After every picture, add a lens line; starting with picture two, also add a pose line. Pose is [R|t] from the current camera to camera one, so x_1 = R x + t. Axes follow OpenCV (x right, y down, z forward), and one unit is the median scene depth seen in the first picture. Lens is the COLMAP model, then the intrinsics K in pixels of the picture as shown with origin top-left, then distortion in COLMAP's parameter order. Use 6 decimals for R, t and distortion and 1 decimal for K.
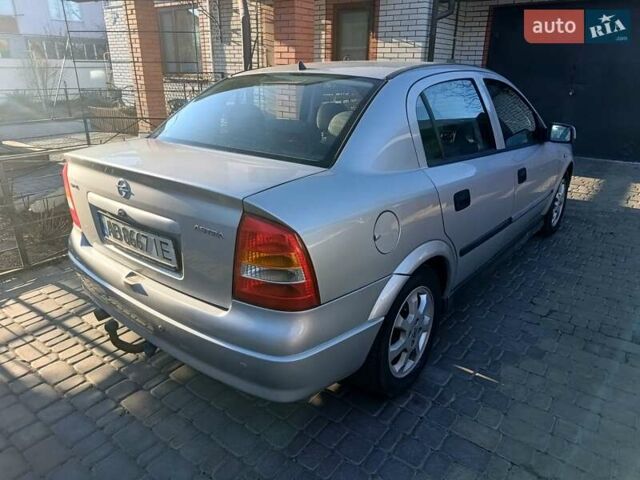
lens RADIAL K [[443.8, 0, 320.0], [0, 443.8, 240.0], [0, 0, 1]] dist [0.049287, -0.000319]
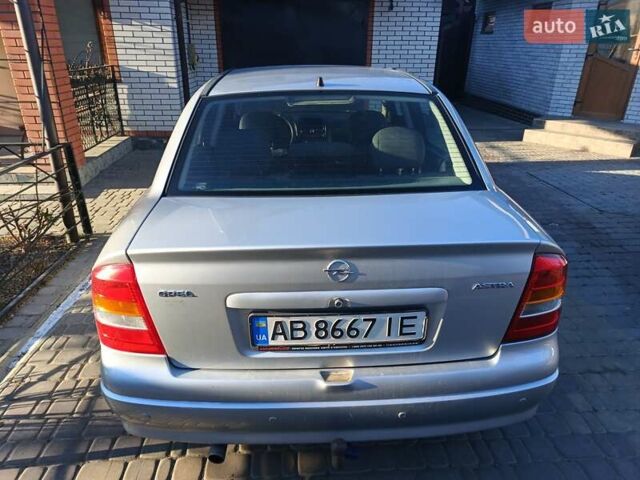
lens RADIAL K [[443.8, 0, 320.0], [0, 443.8, 240.0], [0, 0, 1]] dist [0.049287, -0.000319]
pose [[0.756456, -0.278653, 0.591716, -0.890241], [0.249453, 0.959235, 0.132824, -0.274342], [-0.604606, 0.047130, 0.795129, 0.405641]]
